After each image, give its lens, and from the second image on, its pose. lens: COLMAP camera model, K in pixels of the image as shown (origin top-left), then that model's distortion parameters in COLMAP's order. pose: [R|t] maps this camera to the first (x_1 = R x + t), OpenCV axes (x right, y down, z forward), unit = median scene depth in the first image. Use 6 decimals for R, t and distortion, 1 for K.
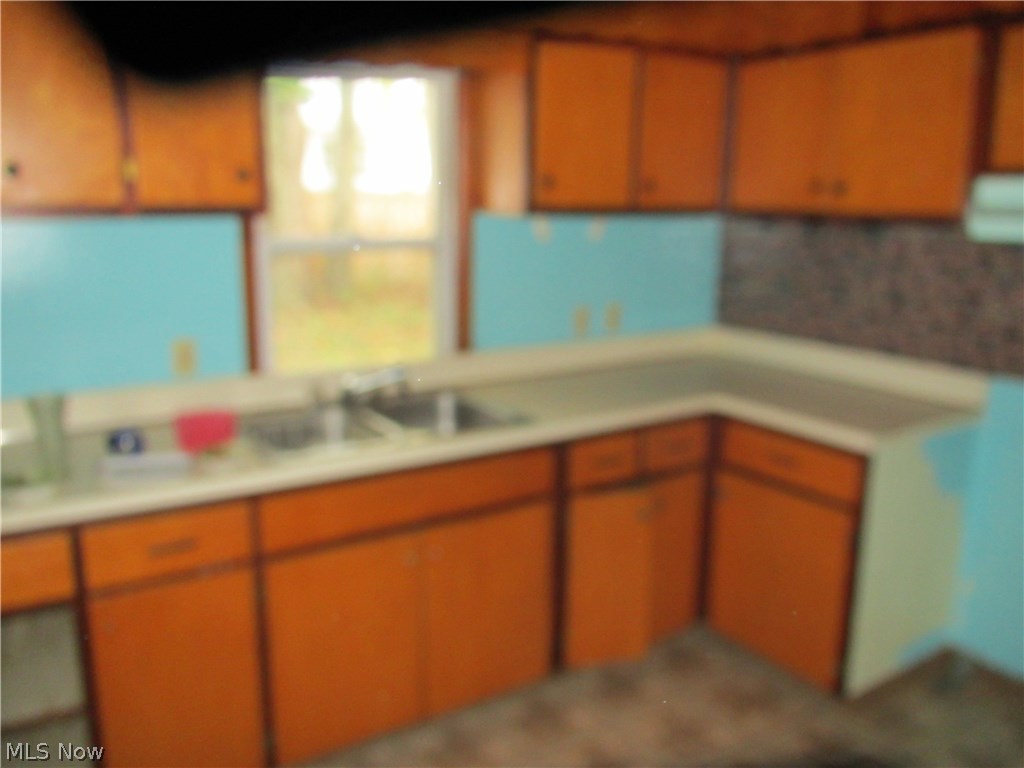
lens RADIAL K [[855.4, 0, 512.0], [0, 855.4, 384.0], [0, 0, 1]] dist [-0.076017, -0.000037]
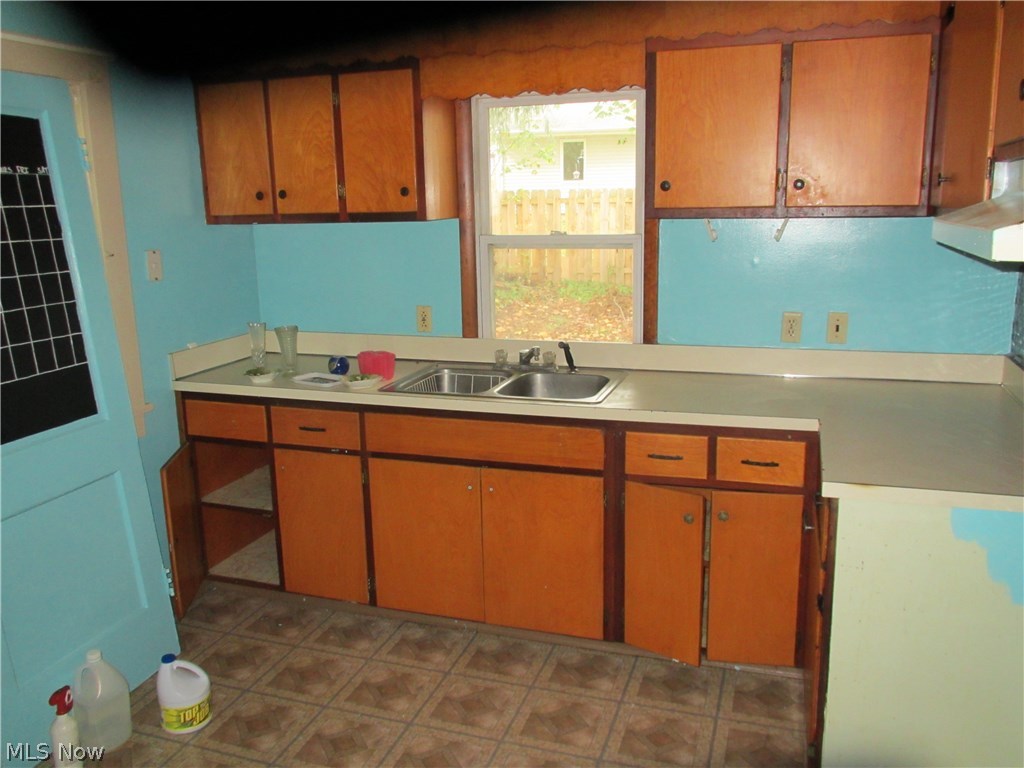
lens RADIAL K [[845.9, 0, 512.0], [0, 845.9, 384.0], [0, 0, 1]] dist [0.000074, -0.000230]
pose [[0.622870, 0.140447, -0.769615, 0.808706], [-0.144616, 0.987470, 0.063162, -0.036727], [0.768843, 0.071957, 0.635376, 0.200664]]
